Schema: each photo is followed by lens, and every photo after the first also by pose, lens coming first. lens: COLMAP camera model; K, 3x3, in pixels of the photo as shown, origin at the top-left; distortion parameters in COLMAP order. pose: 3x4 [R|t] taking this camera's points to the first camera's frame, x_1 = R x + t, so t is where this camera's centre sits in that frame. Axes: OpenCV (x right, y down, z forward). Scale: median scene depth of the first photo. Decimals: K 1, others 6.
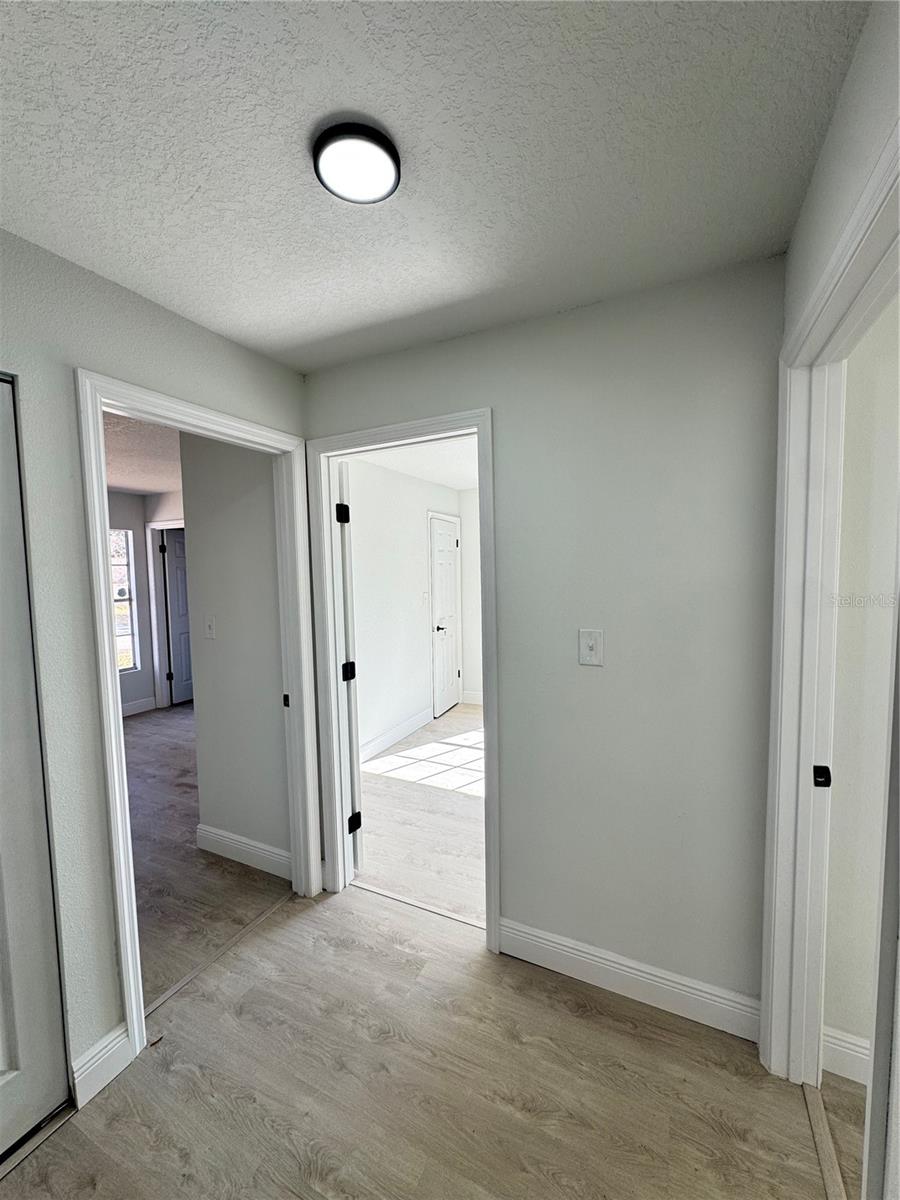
lens RADIAL K [[474.8, 0, 453.9], [0, 474.8, 600.2], [0, 0, 1]] dist [-0.003831, 0.001190]
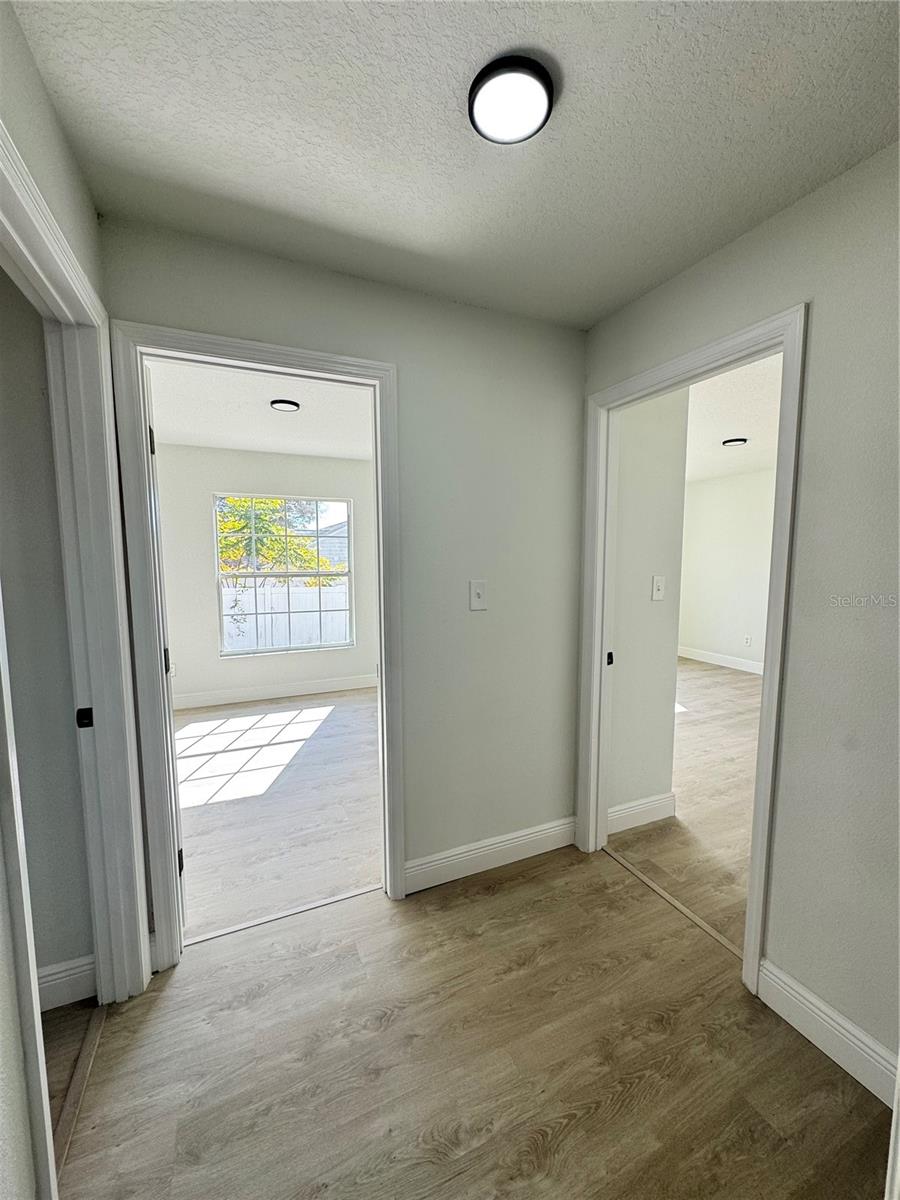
lens RADIAL K [[474.8, 0, 451.3], [0, 474.8, 599.6], [0, 0, 1]] dist [-0.003831, 0.001190]
pose [[0.643054, -0.054557, 0.763875, -0.733631], [0.040509, 0.998486, 0.037212, 0.067418], [-0.764749, 0.007015, 0.644290, 0.296209]]
